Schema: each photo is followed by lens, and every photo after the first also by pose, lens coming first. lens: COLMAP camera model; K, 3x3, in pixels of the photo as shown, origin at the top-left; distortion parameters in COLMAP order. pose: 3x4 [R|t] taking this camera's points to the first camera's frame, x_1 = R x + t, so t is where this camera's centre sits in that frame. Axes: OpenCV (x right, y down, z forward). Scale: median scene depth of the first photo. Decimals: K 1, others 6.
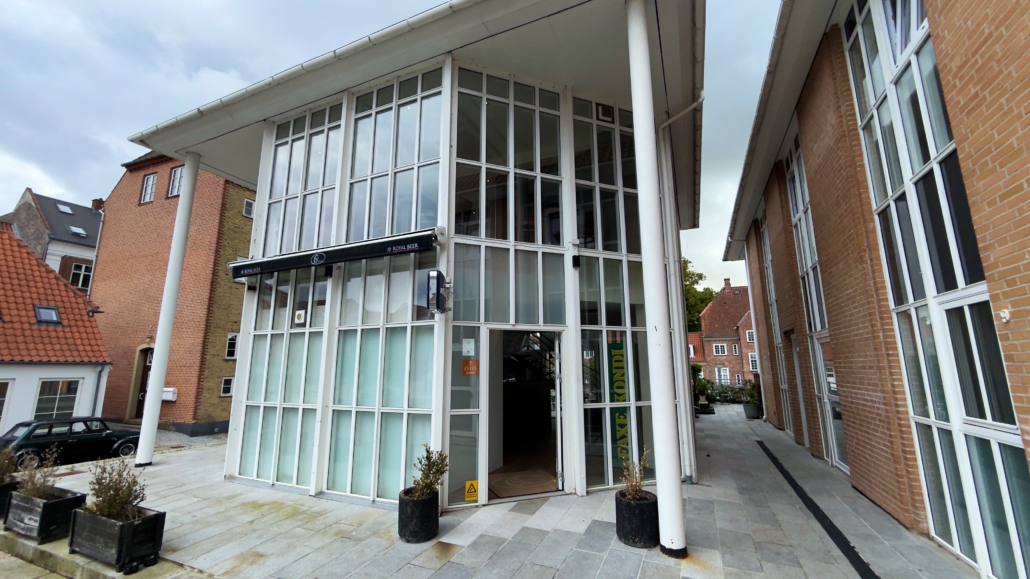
lens RADIAL K [[409.4, 0, 515.5], [0, 409.4, 290.4], [0, 0, 1]] dist [-0.001758, -0.000481]
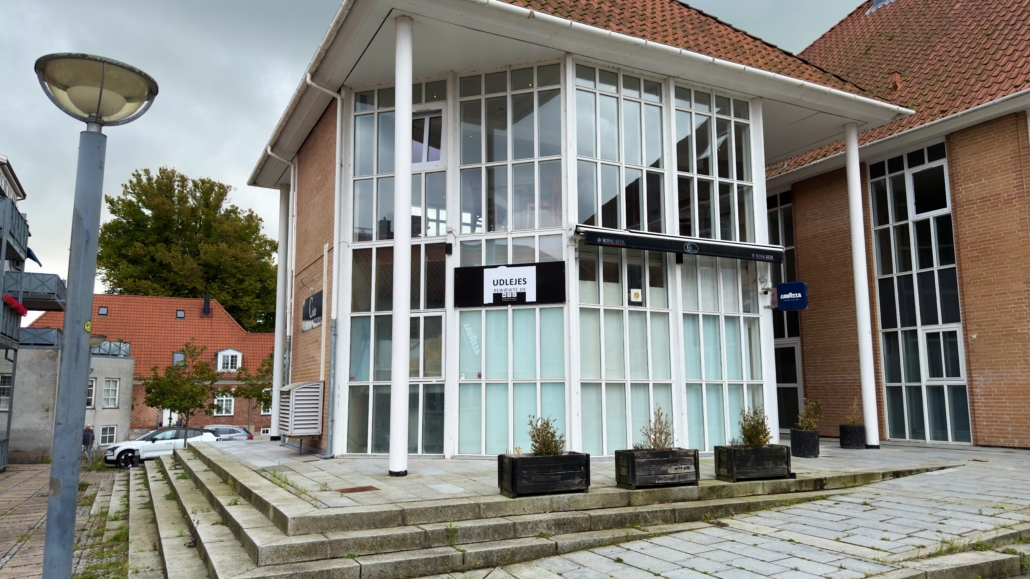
lens RADIAL K [[748.7, 0, 515.3], [0, 748.7, 291.2], [0, 0, 1]] dist [0.008812, 0.000830]
pose [[0.638641, 0.110120, 0.761585, -2.098336], [-0.139917, 0.989827, -0.025793, 0.142582], [-0.756678, -0.090086, 0.647552, 0.052597]]
